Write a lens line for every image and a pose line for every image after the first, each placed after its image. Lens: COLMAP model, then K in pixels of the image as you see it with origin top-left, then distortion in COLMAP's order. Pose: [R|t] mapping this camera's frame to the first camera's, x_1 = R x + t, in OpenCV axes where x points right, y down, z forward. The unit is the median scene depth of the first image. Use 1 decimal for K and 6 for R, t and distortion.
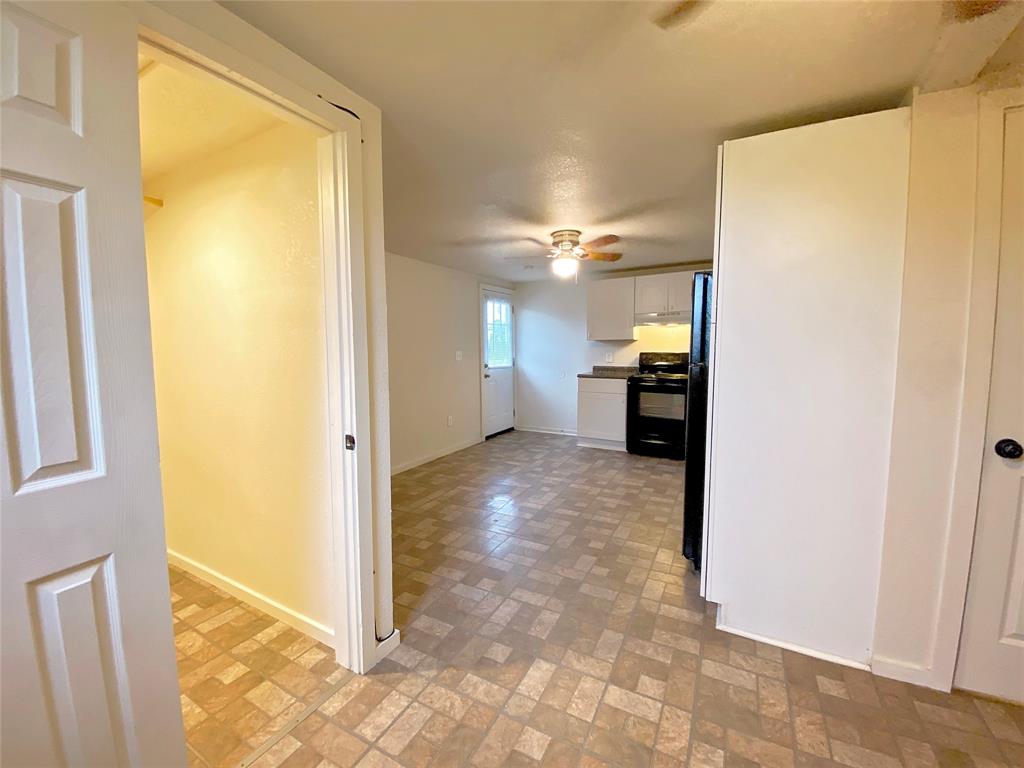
lens RADIAL K [[415.9, 0, 509.7], [0, 415.9, 379.7], [0, 0, 1]] dist [0.015440, -0.018674]
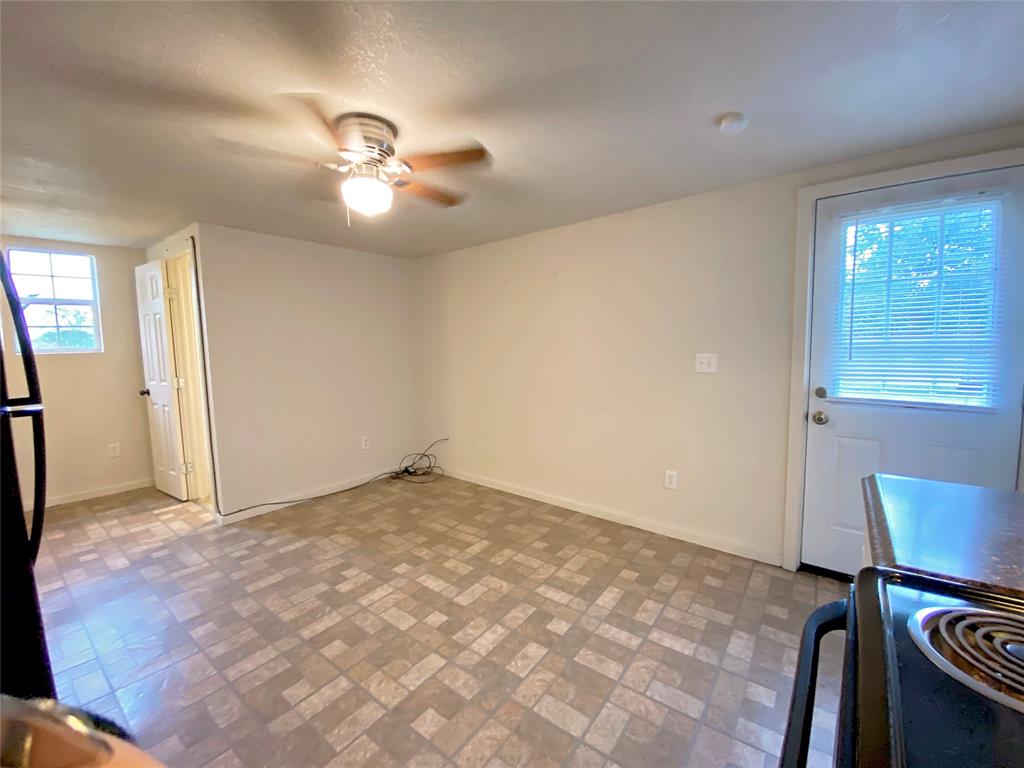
lens RADIAL K [[415.9, 0, 509.7], [0, 415.9, 379.7], [0, 0, 1]] dist [0.015440, -0.018674]
pose [[-0.159069, 0.095718, -0.982616, 0.608256], [-0.060981, 0.992436, 0.106547, -0.112444], [0.985382, 0.076869, -0.152029, 1.228825]]
